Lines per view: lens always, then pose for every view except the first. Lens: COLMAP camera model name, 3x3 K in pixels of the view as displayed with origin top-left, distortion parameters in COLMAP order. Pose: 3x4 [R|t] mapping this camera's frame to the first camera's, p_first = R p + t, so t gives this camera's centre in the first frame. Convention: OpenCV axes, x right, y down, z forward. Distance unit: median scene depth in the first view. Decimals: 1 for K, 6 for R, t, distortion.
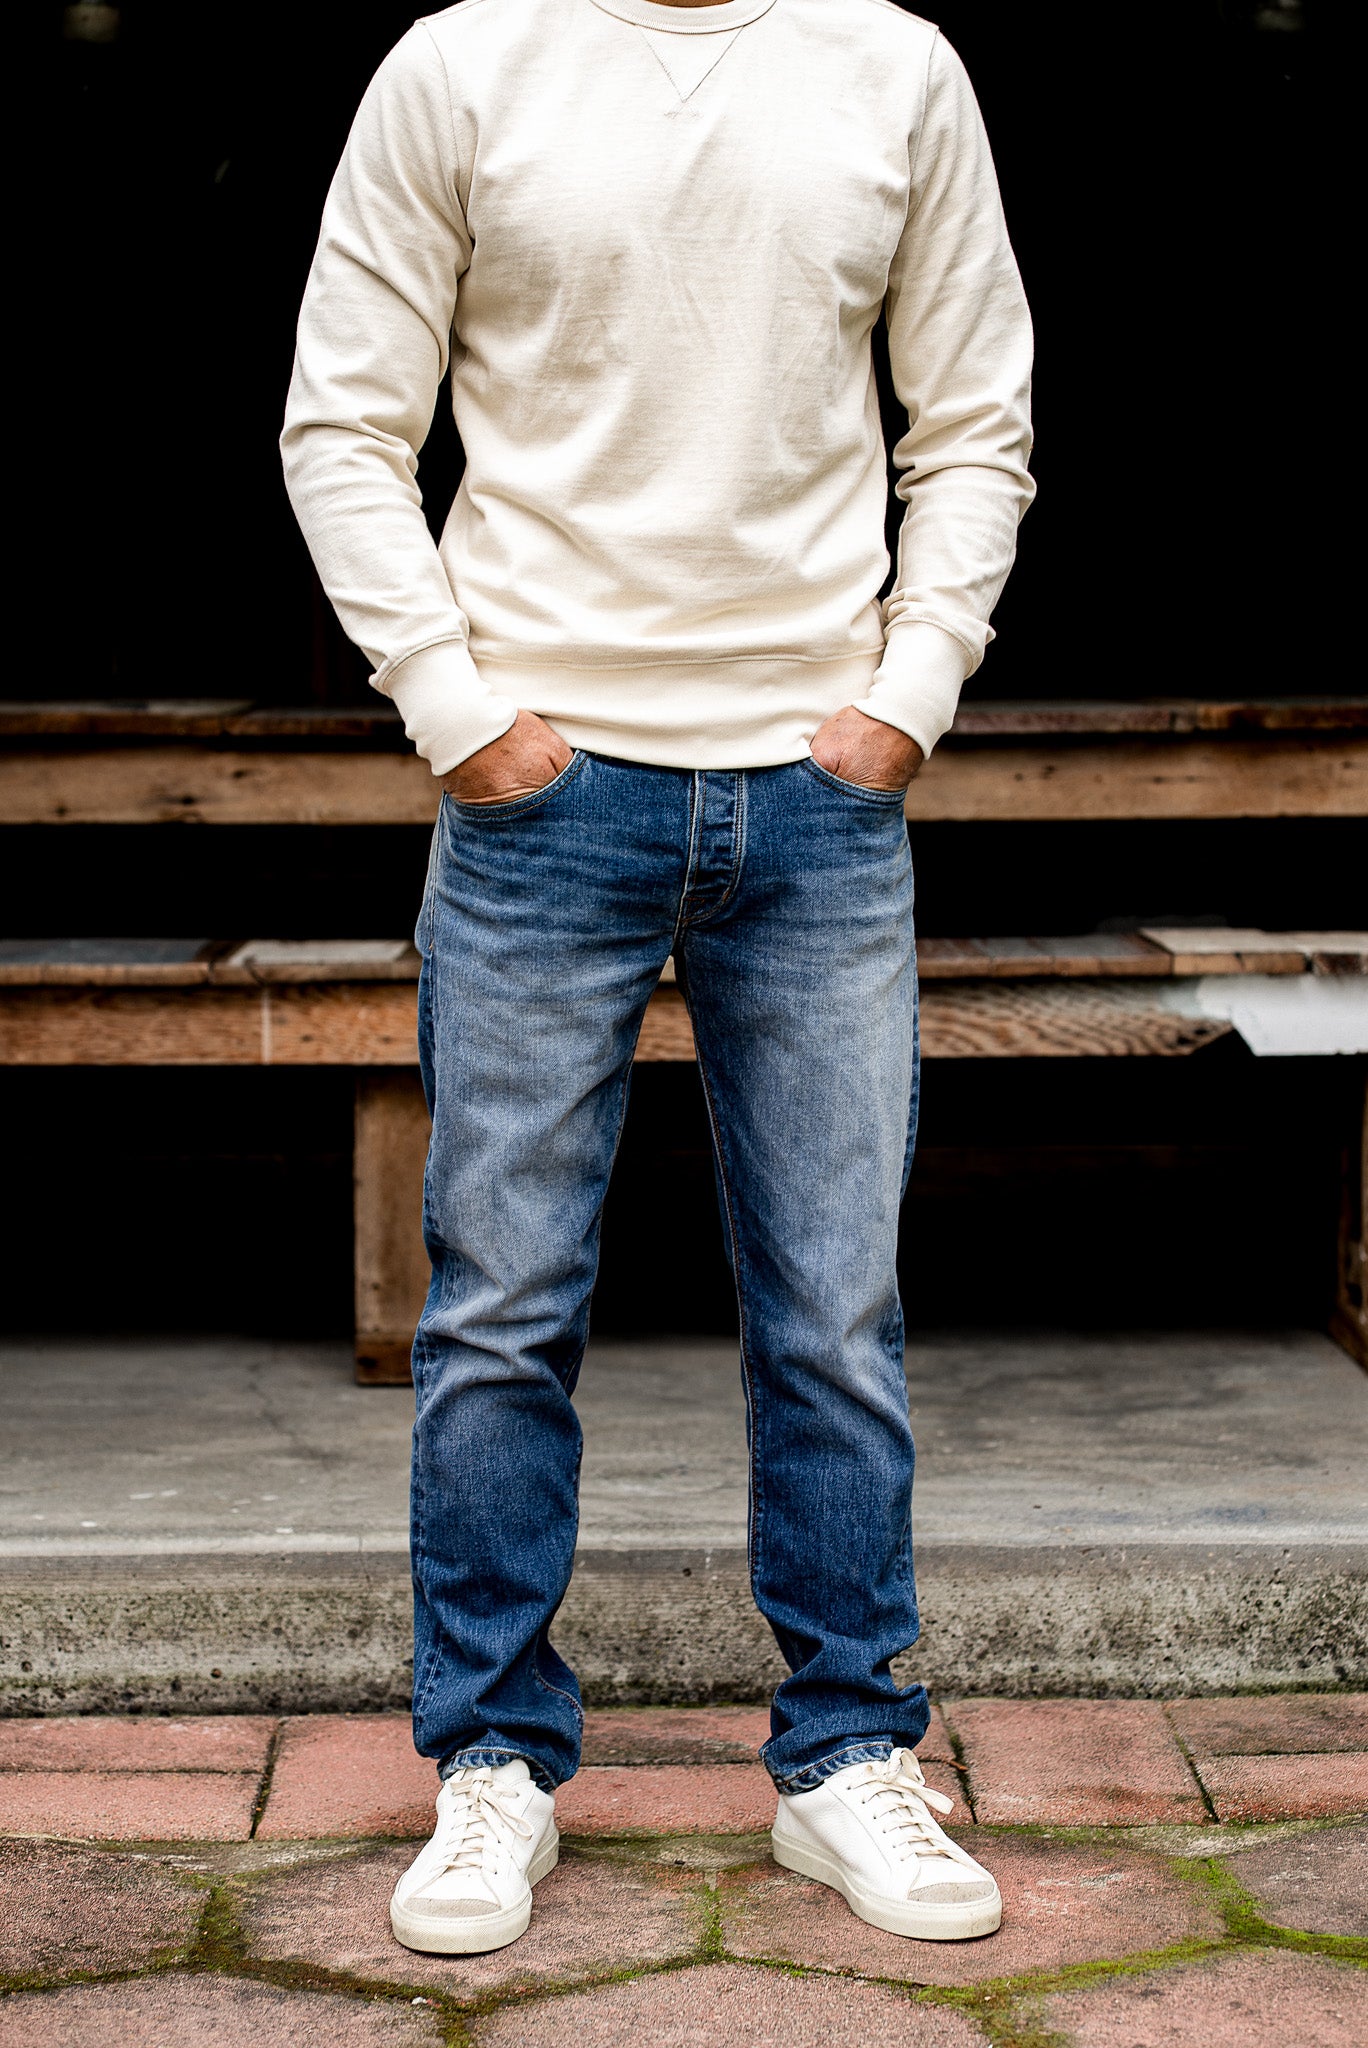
lens RADIAL K [[4144.2, 0, 679.7], [0, 4144.2, 1015.2], [0, 0, 1]] dist [0.079734, 0.000000]
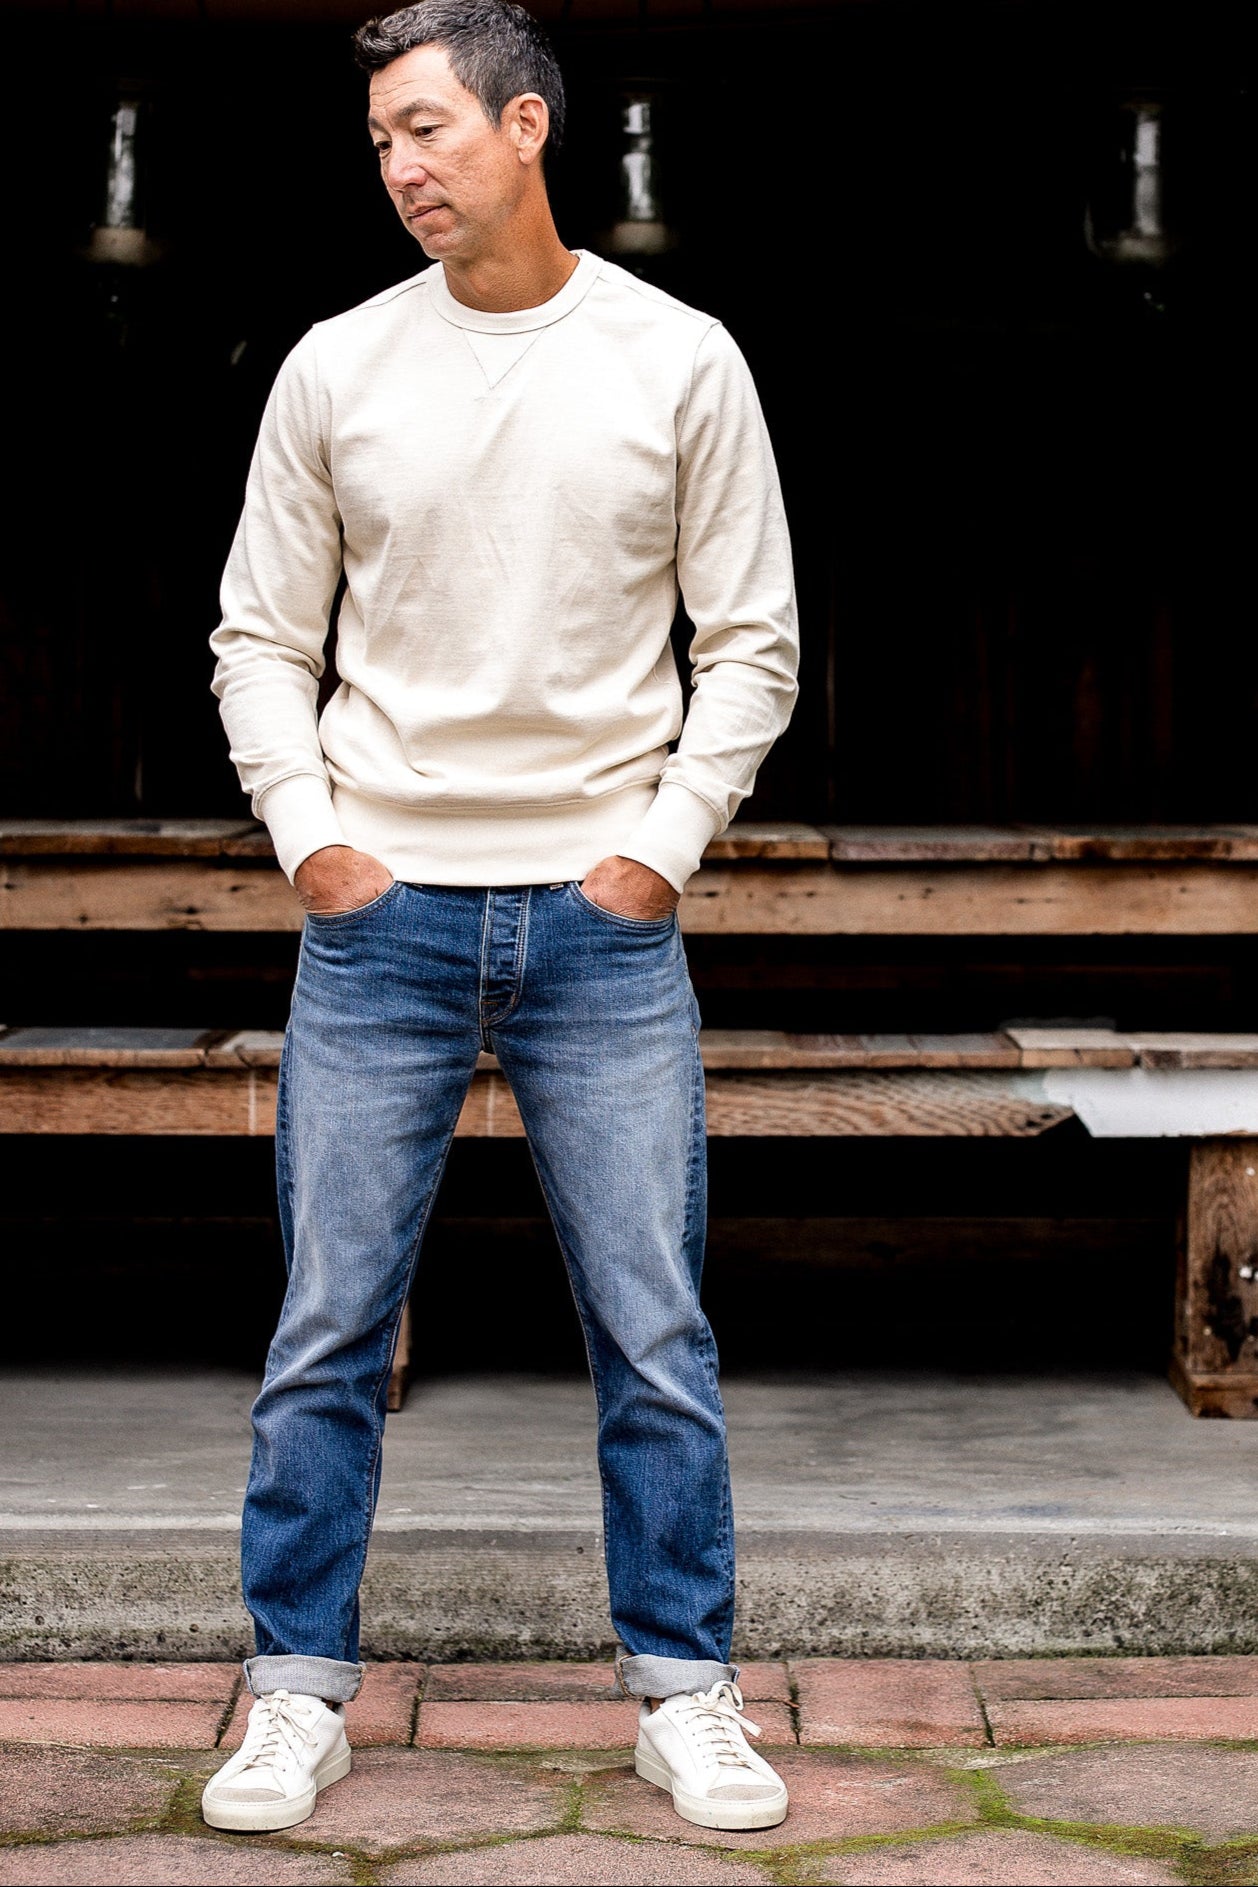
lens RADIAL K [[3972.2, 0, 600.1], [0, 3972.2, 956.0], [0, 0, 1]] dist [0.110721, 0.000000]
pose [[0.999732, 0.009654, -0.021057, 0.028691], [-0.010466, 0.999191, -0.038823, 0.004745], [0.020665, 0.039033, 0.999024, -0.165663]]
